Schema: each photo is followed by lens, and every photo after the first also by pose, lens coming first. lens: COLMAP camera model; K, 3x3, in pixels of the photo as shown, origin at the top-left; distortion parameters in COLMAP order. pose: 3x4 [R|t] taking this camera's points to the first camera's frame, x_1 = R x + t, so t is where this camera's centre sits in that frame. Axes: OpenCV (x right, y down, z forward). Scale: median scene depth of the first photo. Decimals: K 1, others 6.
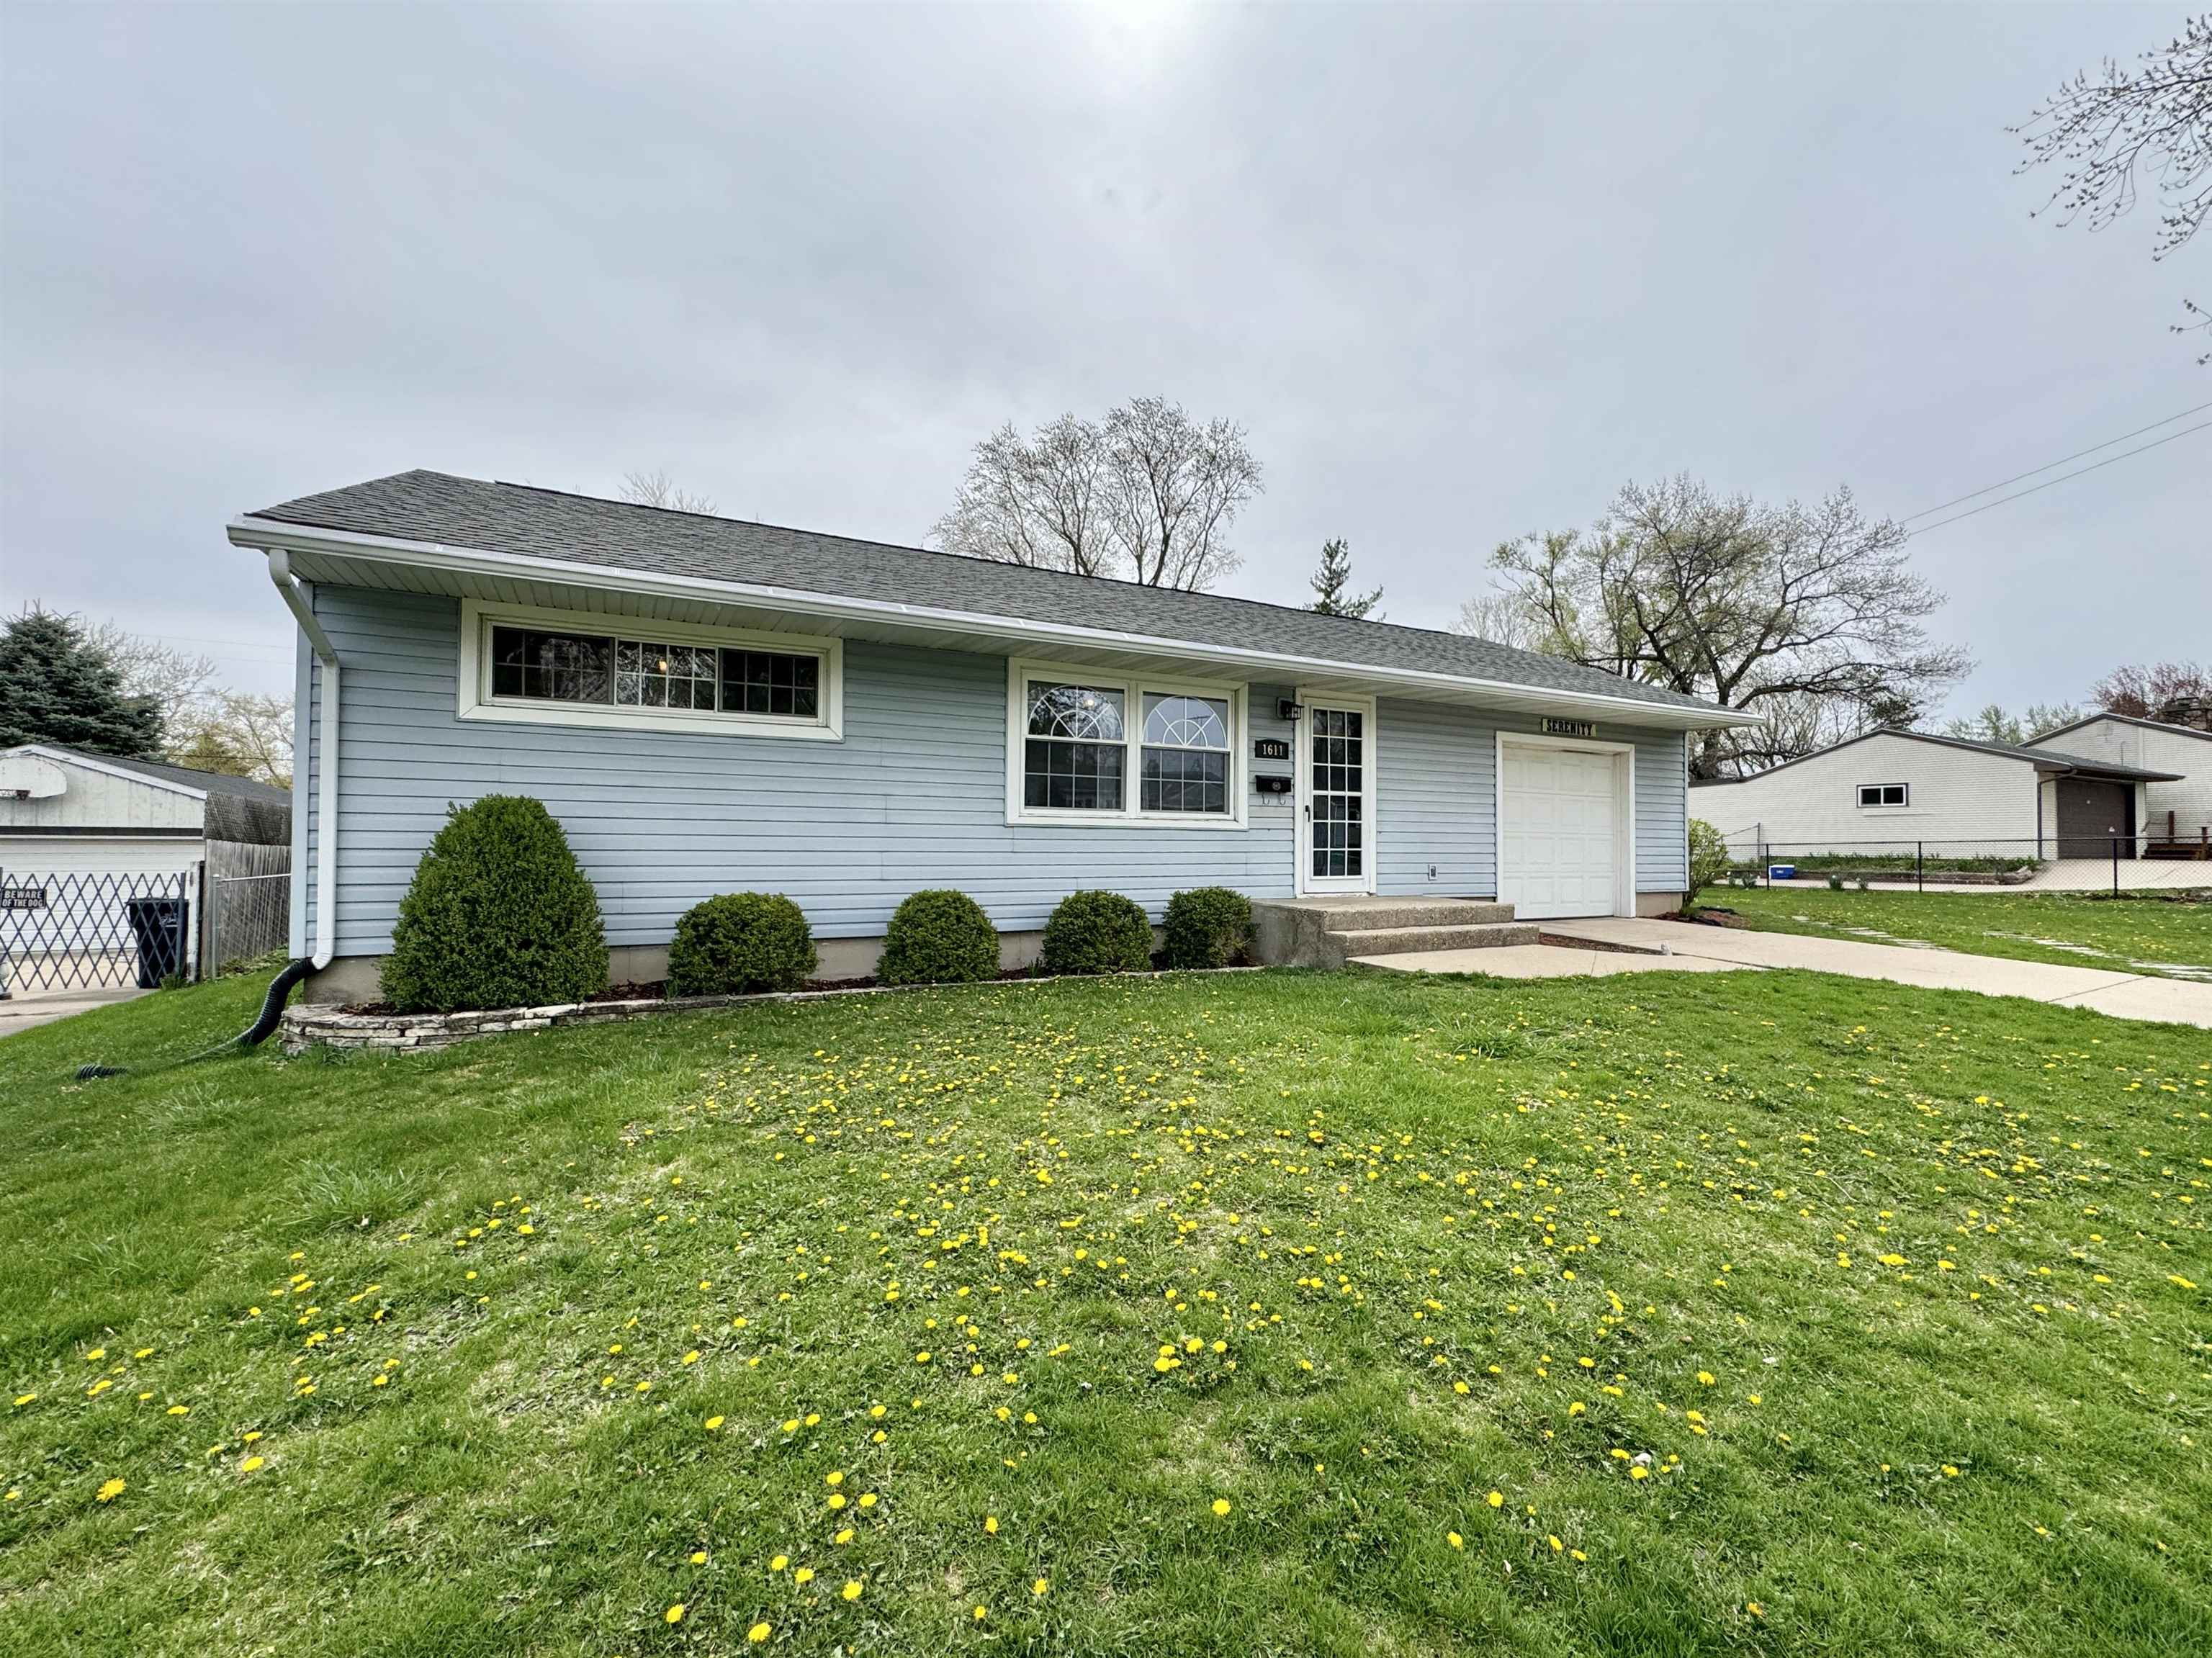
lens RADIAL K [[879.6, 0, 1108.4], [0, 879.6, 830.1], [0, 0, 1]] dist [-0.002523, -0.000094]
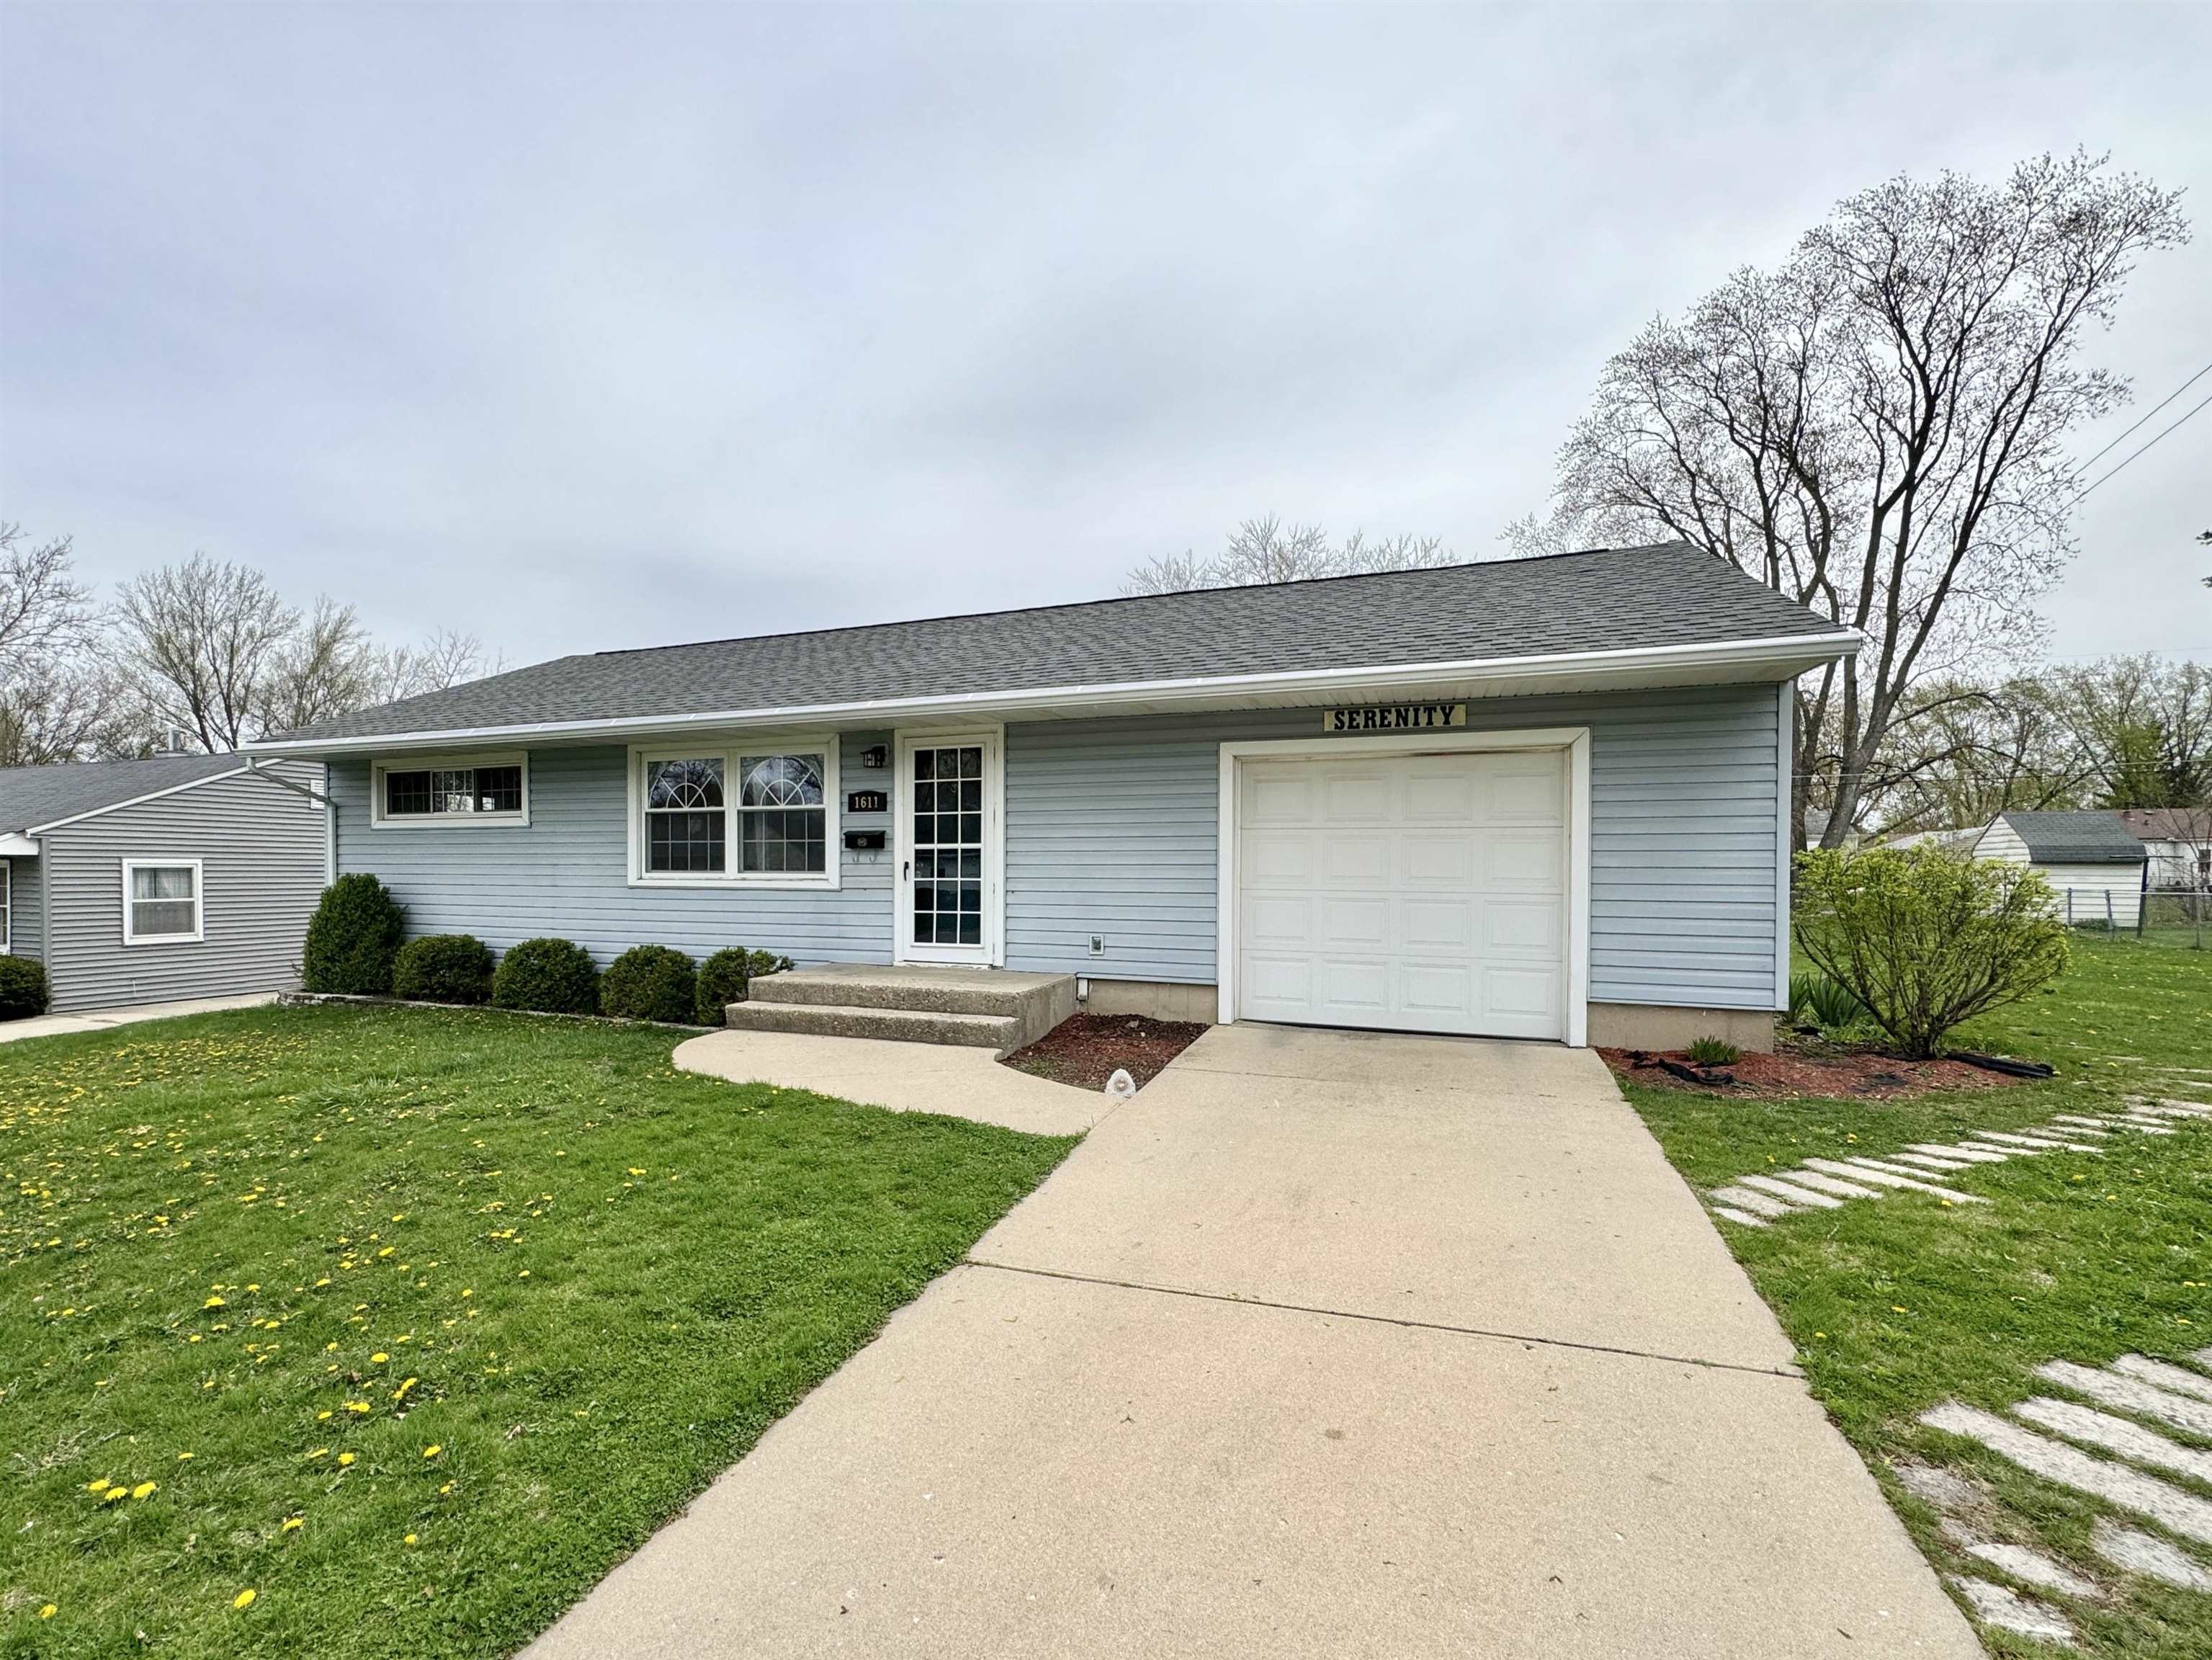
lens RADIAL K [[982.8, 0, 1080.3], [0, 982.8, 887.4], [0, 0, 1]] dist [-0.001436, -0.000625]
pose [[0.670525, 0.005010, -0.741870, 1.093264], [0.012296, 0.999765, 0.017865, -0.018117], [0.741785, -0.021101, 0.670305, 0.476358]]
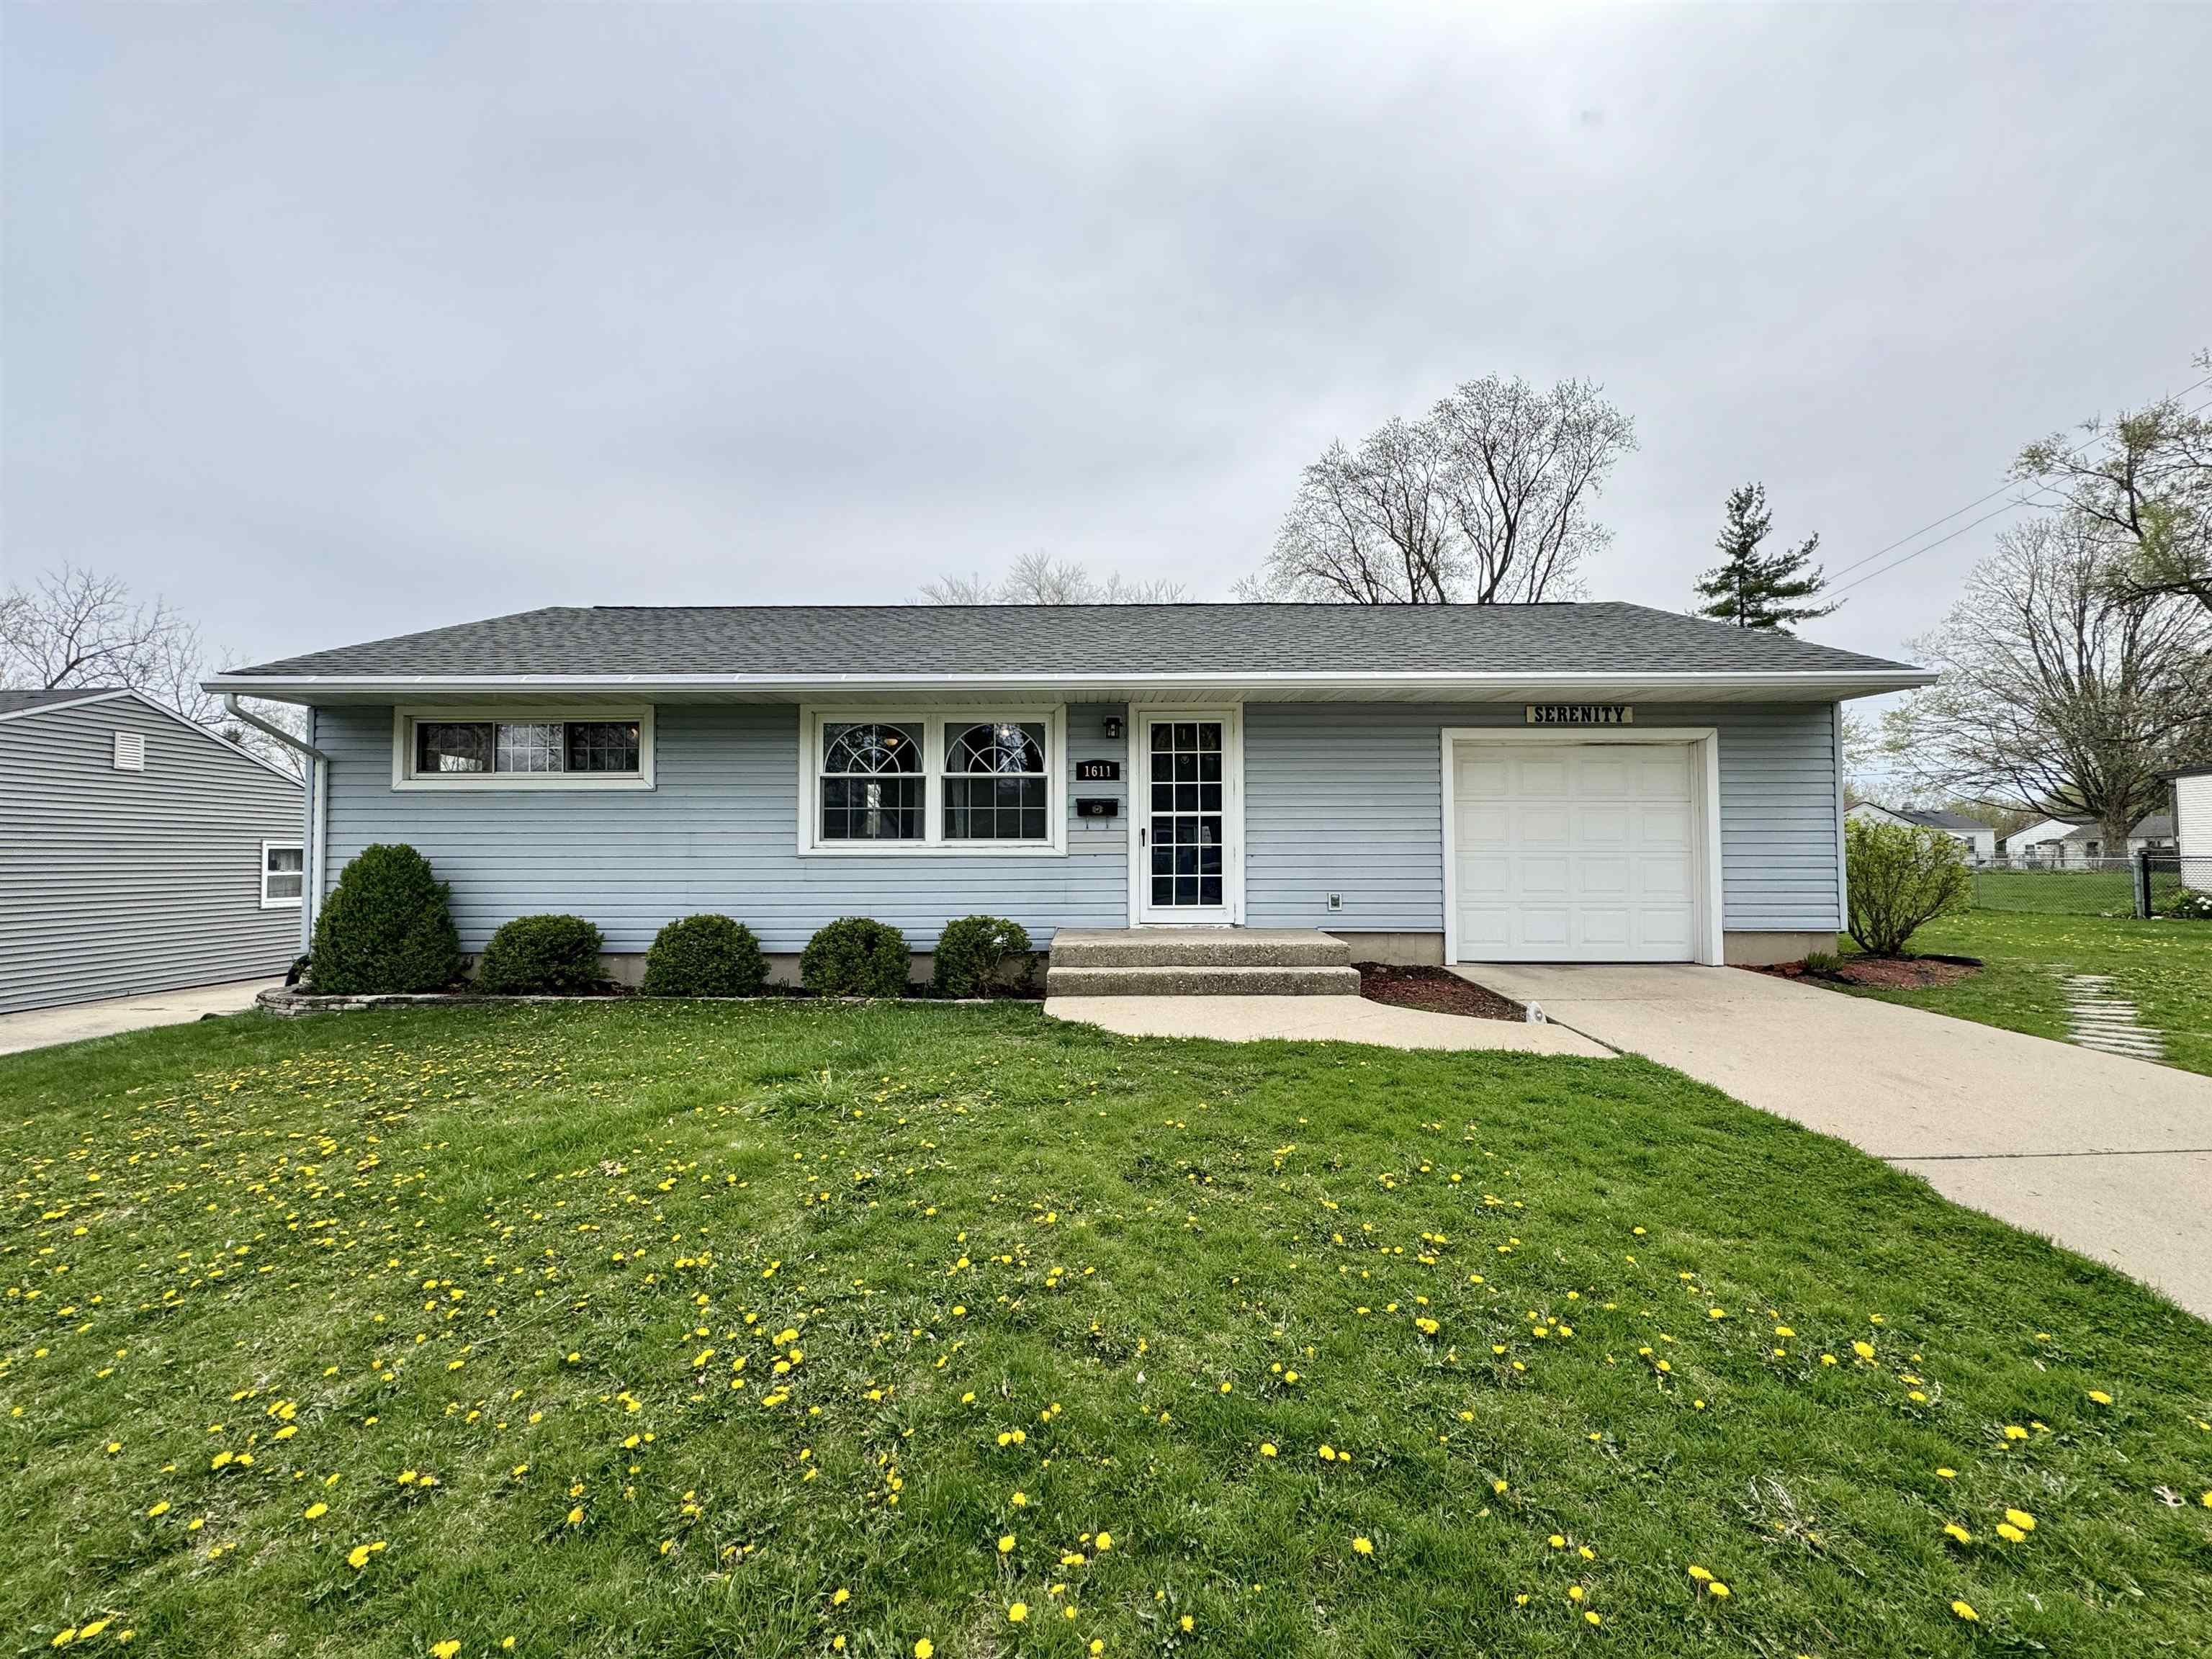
lens RADIAL K [[858.2, 0, 1124.3], [0, 858.2, 825.4], [0, 0, 1]] dist [-0.000310, 0.000055]
pose [[0.891531, -0.028674, -0.452051, 0.627217], [0.017071, 0.999412, -0.029725, -0.004857], [0.452638, 0.018783, 0.891496, 0.189464]]
